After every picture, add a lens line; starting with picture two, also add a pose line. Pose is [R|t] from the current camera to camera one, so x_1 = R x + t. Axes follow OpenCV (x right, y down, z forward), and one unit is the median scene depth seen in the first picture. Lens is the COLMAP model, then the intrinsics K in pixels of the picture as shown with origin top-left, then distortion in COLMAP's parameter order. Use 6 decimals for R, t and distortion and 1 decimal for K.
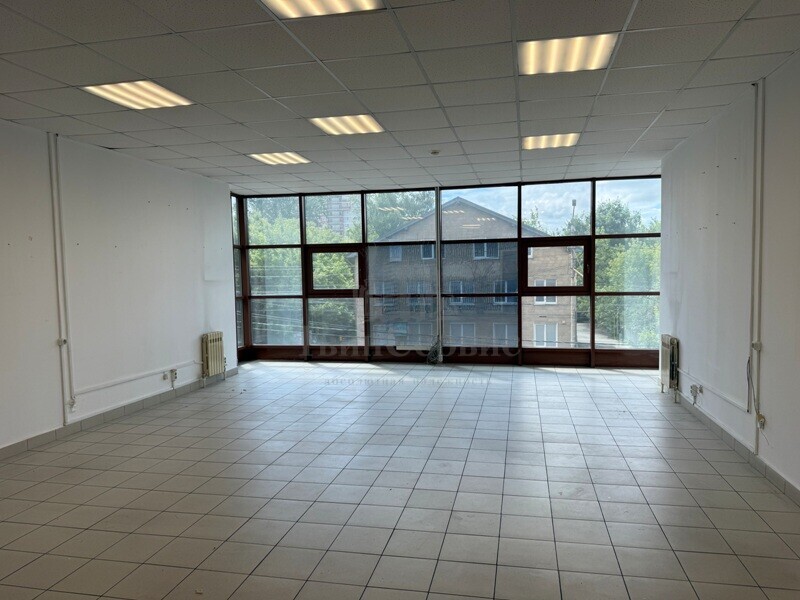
lens RADIAL K [[562.5, 0, 401.6], [0, 562.5, 301.9], [0, 0, 1]] dist [0.030483, -0.019609]
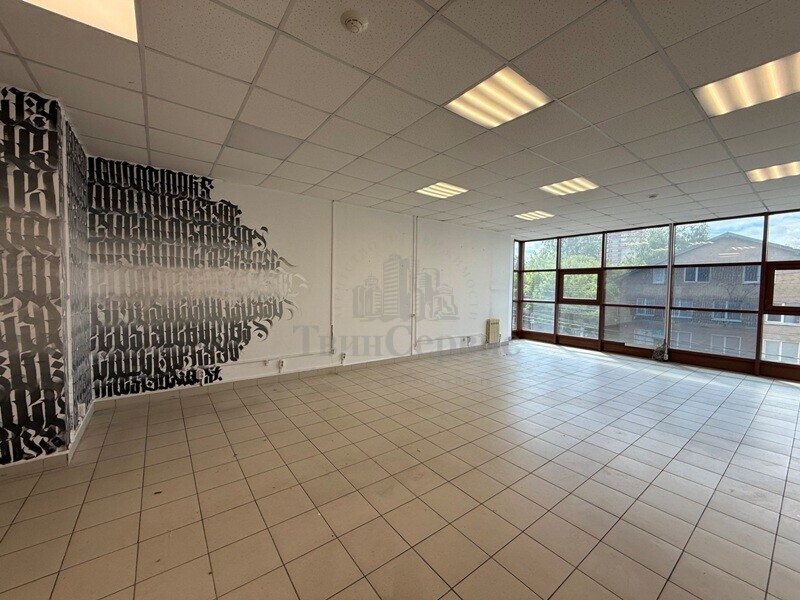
lens RADIAL K [[318.9, 0, 398.4], [0, 318.9, 298.6], [0, 0, 1]] dist [0.001803, -0.000978]
pose [[0.751854, 0.053948, -0.657119, 0.091534], [-0.066829, 0.997750, 0.005448, 0.004748], [0.655934, 0.039819, 0.753767, 0.051760]]
